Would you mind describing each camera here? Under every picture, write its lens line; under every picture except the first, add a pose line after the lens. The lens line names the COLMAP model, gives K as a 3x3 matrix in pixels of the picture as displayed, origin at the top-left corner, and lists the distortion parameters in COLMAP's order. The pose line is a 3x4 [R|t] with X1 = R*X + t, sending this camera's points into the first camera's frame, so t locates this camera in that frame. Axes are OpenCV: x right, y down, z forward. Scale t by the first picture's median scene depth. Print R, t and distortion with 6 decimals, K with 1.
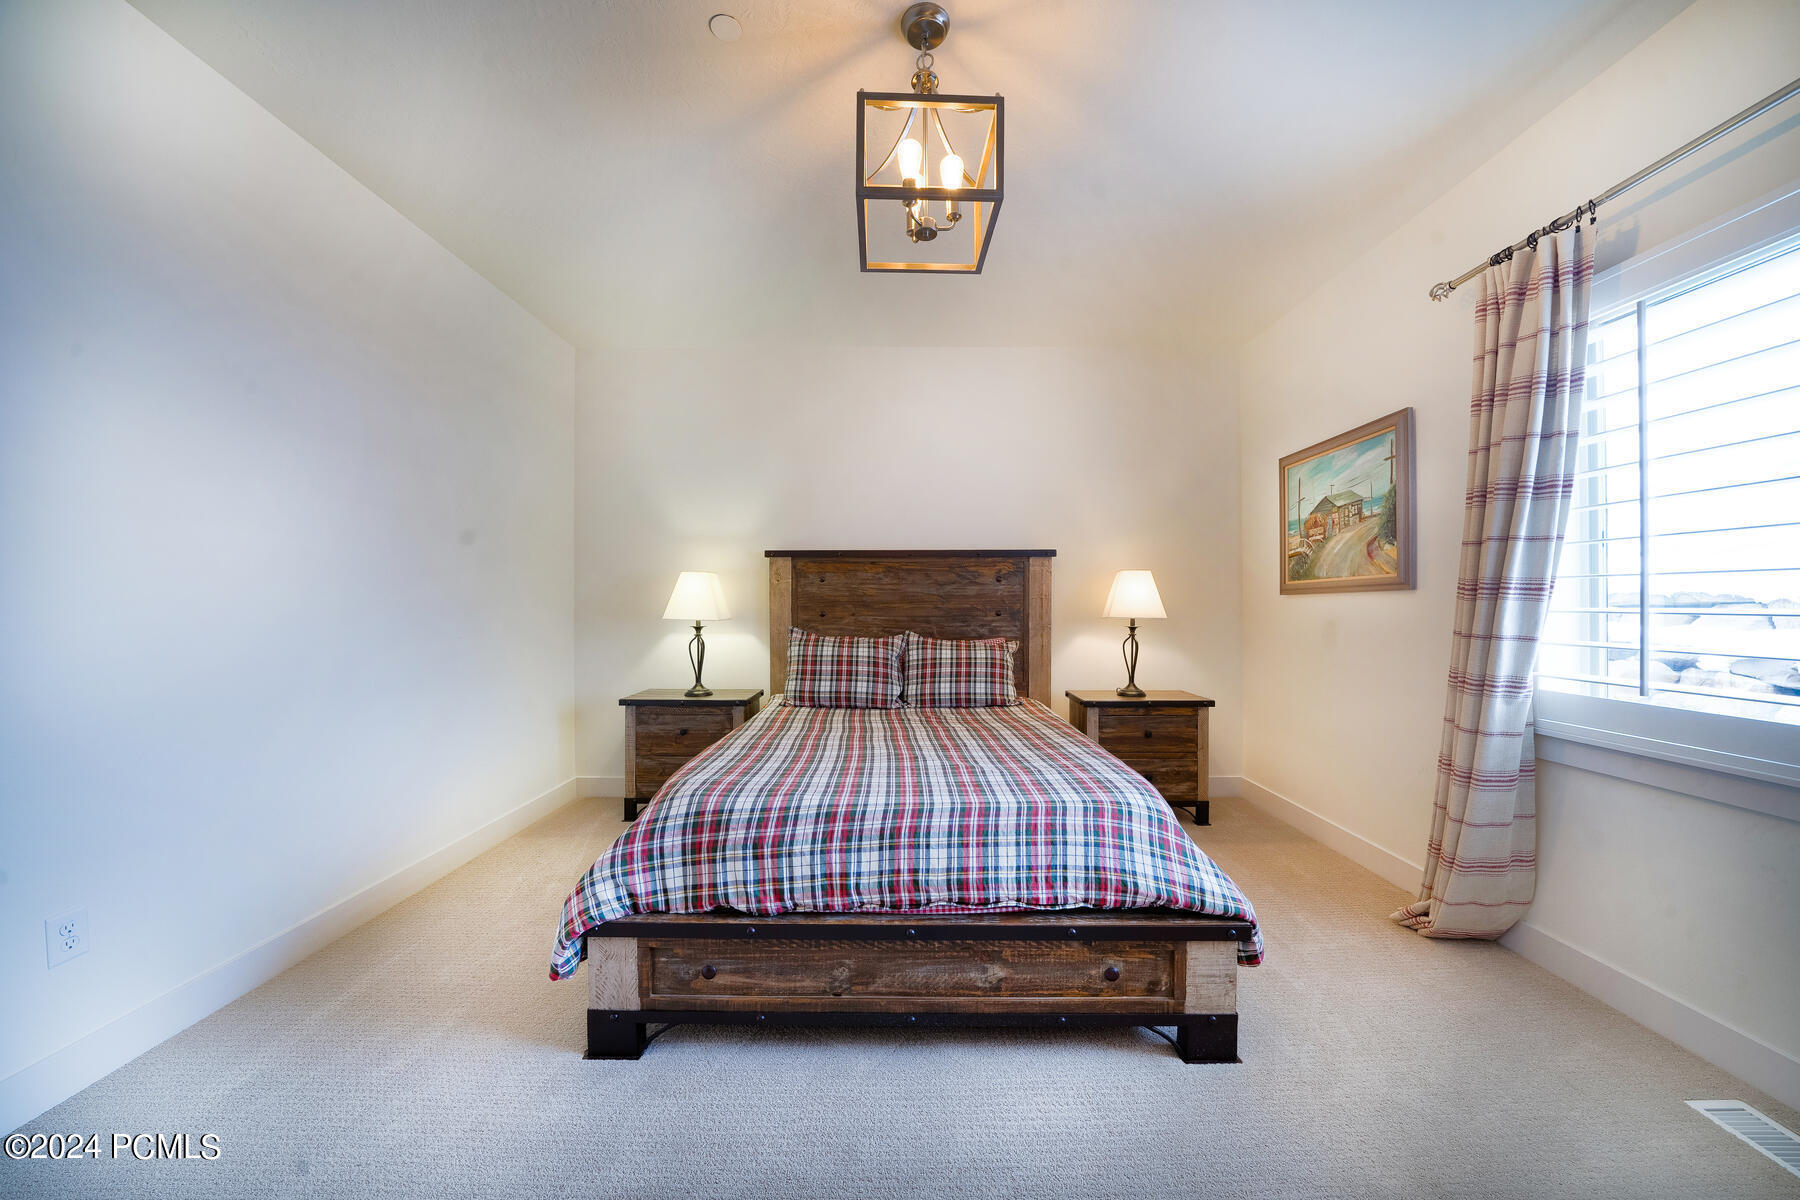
lens RADIAL K [[628.4, 0, 902.1], [0, 628.4, 607.6], [0, 0, 1]] dist [-0.023931, 0.000100]
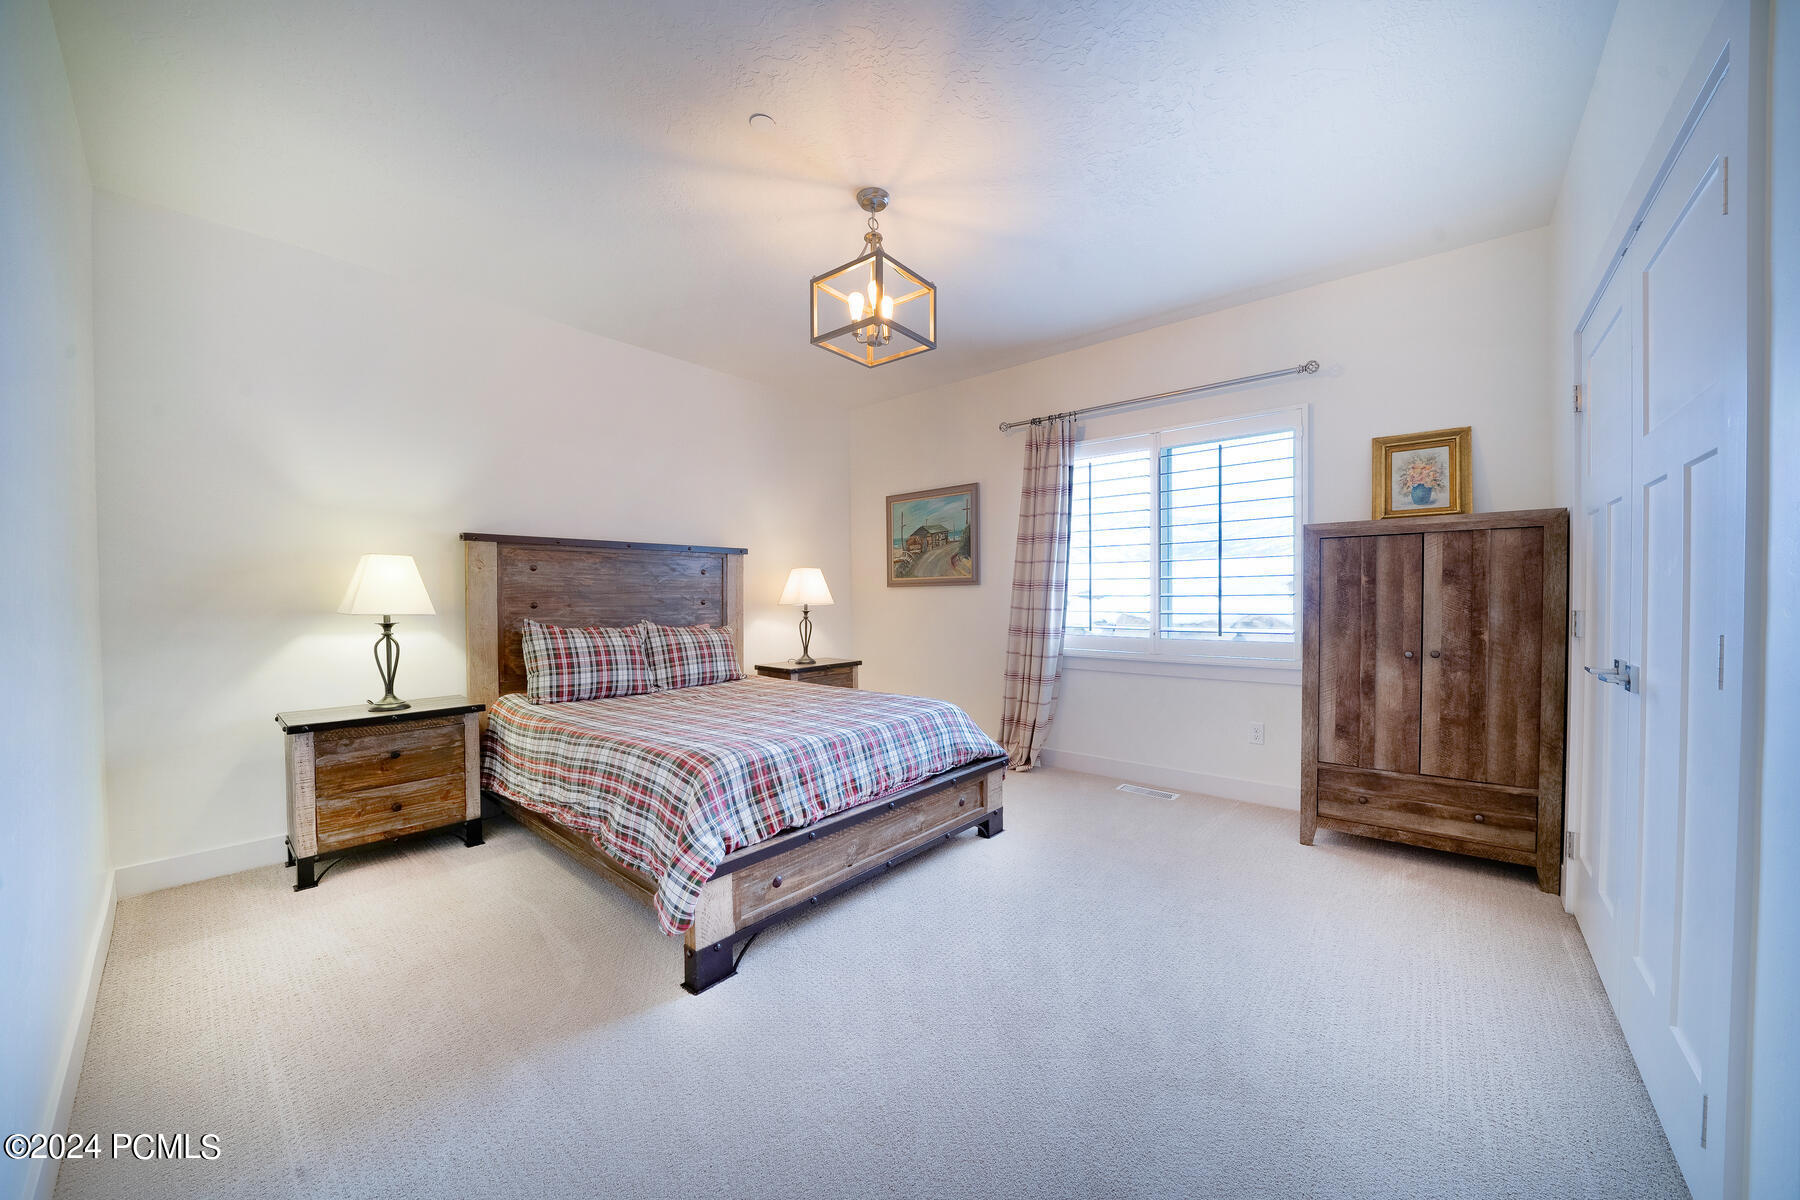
lens RADIAL K [[628.4, 0, 902.1], [0, 628.4, 607.6], [0, 0, 1]] dist [-0.023931, 0.000100]
pose [[0.650342, -0.019480, 0.759392, -0.645715], [0.009402, 0.999801, 0.017595, 0.002633], [-0.759583, -0.004303, 0.650396, -0.014312]]
